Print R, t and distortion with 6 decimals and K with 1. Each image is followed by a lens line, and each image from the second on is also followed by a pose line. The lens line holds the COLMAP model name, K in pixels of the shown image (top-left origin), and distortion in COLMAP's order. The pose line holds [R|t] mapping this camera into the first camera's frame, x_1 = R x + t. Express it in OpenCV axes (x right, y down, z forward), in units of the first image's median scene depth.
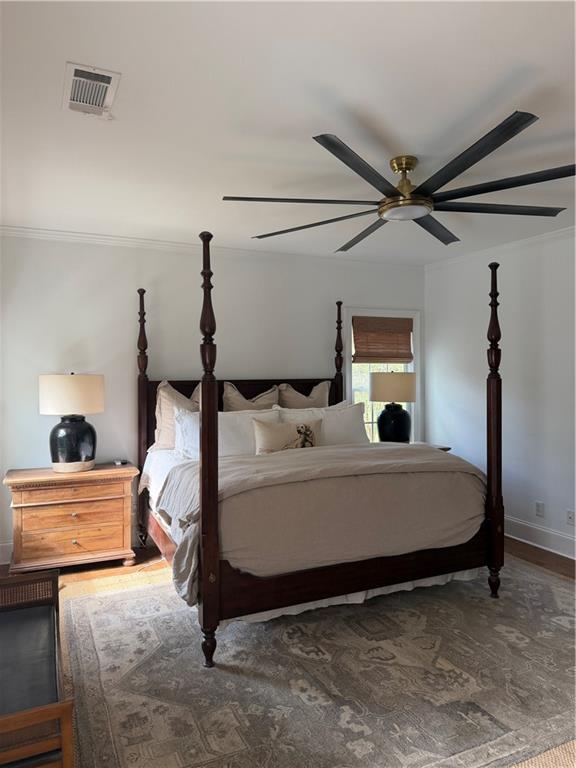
lens RADIAL K [[534.7, 0, 288.2], [0, 534.7, 383.7], [0, 0, 1]] dist [0.055294, -0.066167]
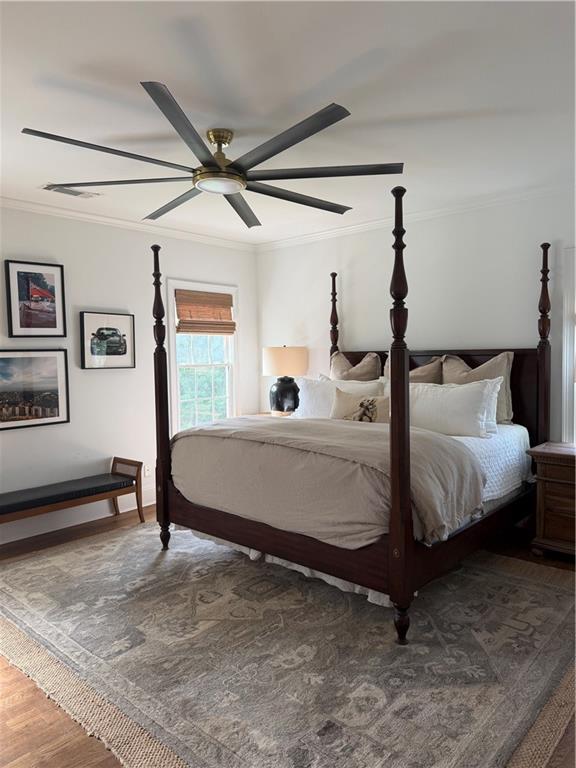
lens RADIAL K [[534.7, 0, 290.1], [0, 534.7, 385.3], [0, 0, 1]] dist [0.055294, -0.066167]
pose [[0.404121, 0.059009, -0.912800, 1.108881], [-0.005606, 0.998058, 0.062039, -0.006057], [0.914688, -0.019954, 0.403667, 0.640487]]
